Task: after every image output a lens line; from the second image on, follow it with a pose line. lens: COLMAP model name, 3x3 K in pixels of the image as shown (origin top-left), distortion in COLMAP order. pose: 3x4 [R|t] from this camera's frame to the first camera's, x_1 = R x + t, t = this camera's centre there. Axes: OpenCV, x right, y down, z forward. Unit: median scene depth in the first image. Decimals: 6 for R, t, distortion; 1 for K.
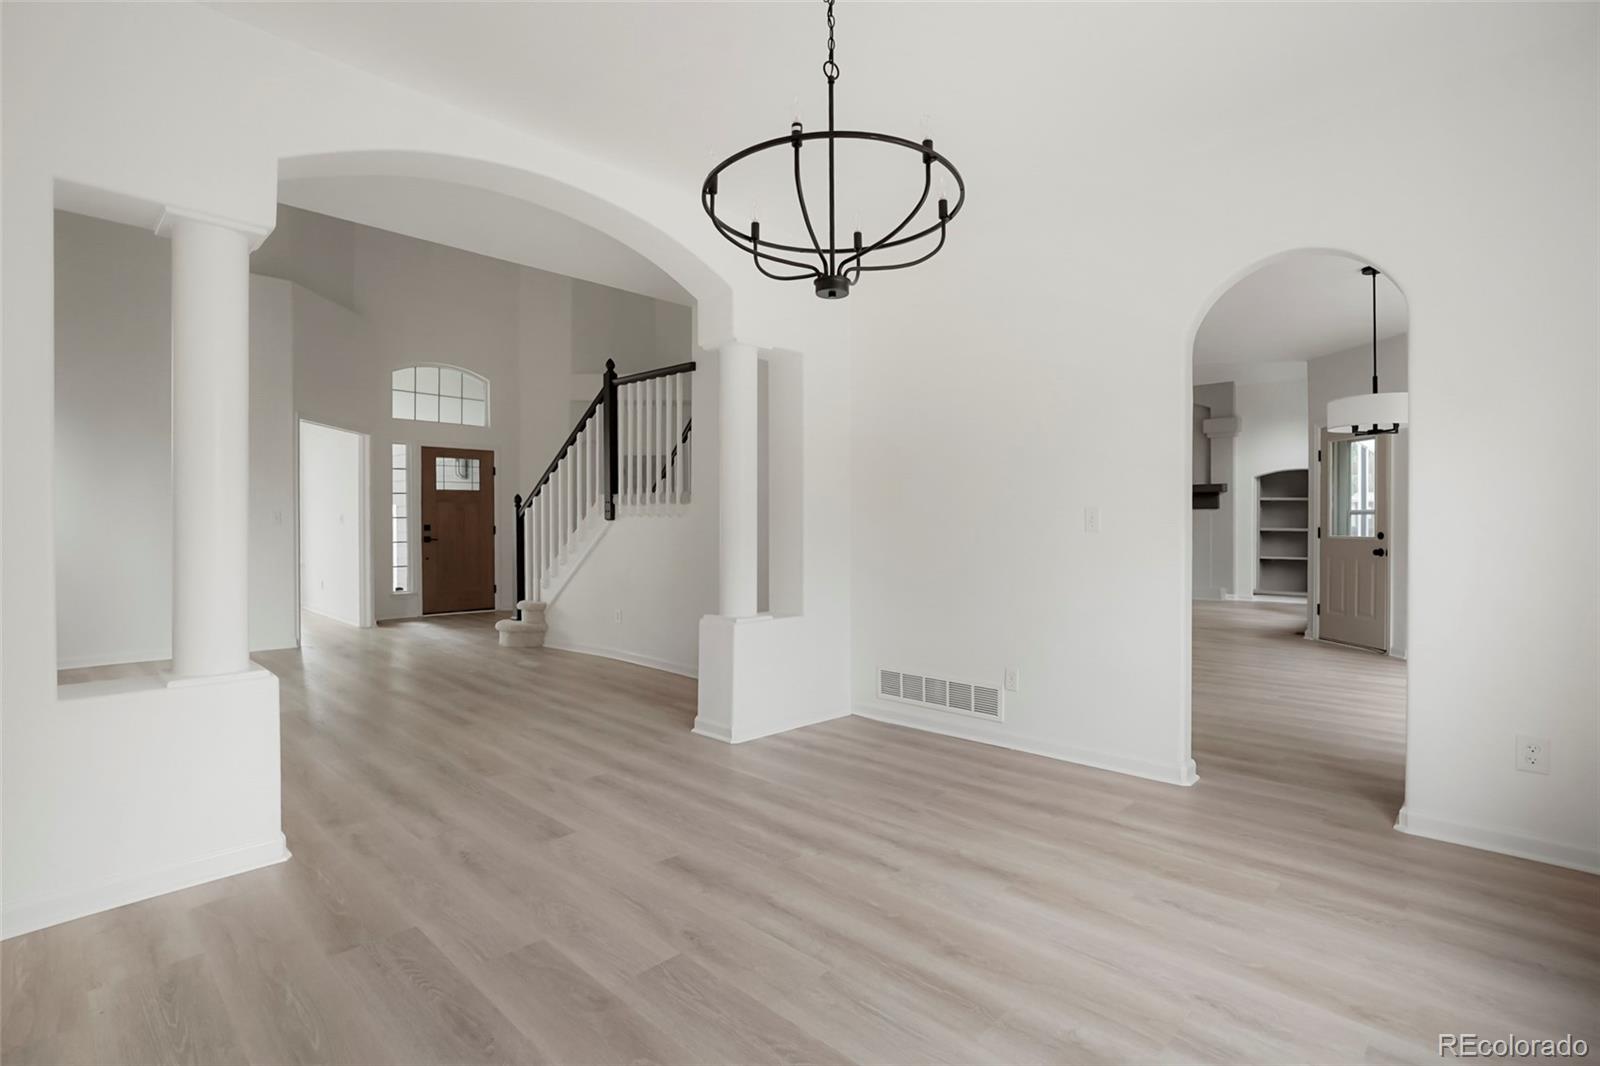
lens RADIAL K [[743.0, 0, 790.2], [0, 743.0, 533.3], [0, 0, 1]] dist [-0.053567, 0.019892]
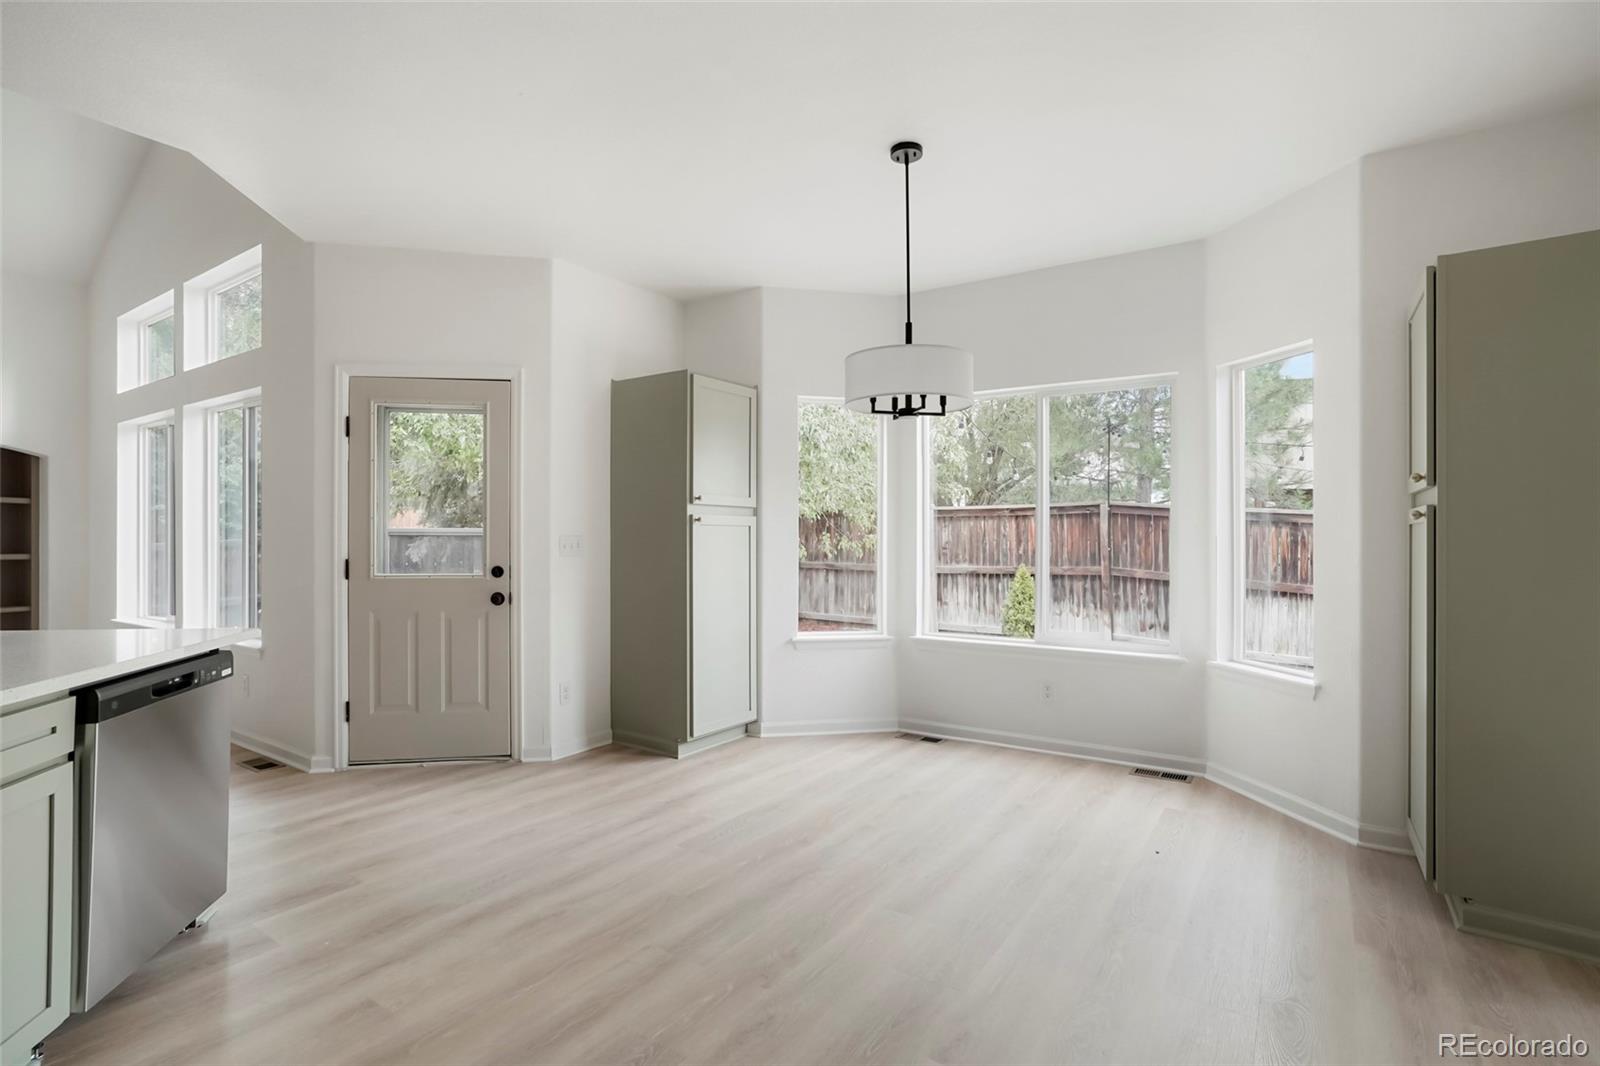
lens RADIAL K [[808.3, 0, 798.7], [0, 808.3, 543.0], [0, 0, 1]] dist [0.000743, 0.000013]
pose [[-0.156877, 0.002663, 0.987615, 0.091783], [0.009391, 0.999955, -0.001205, -0.018029], [-0.987574, 0.009085, -0.156895, 0.847202]]
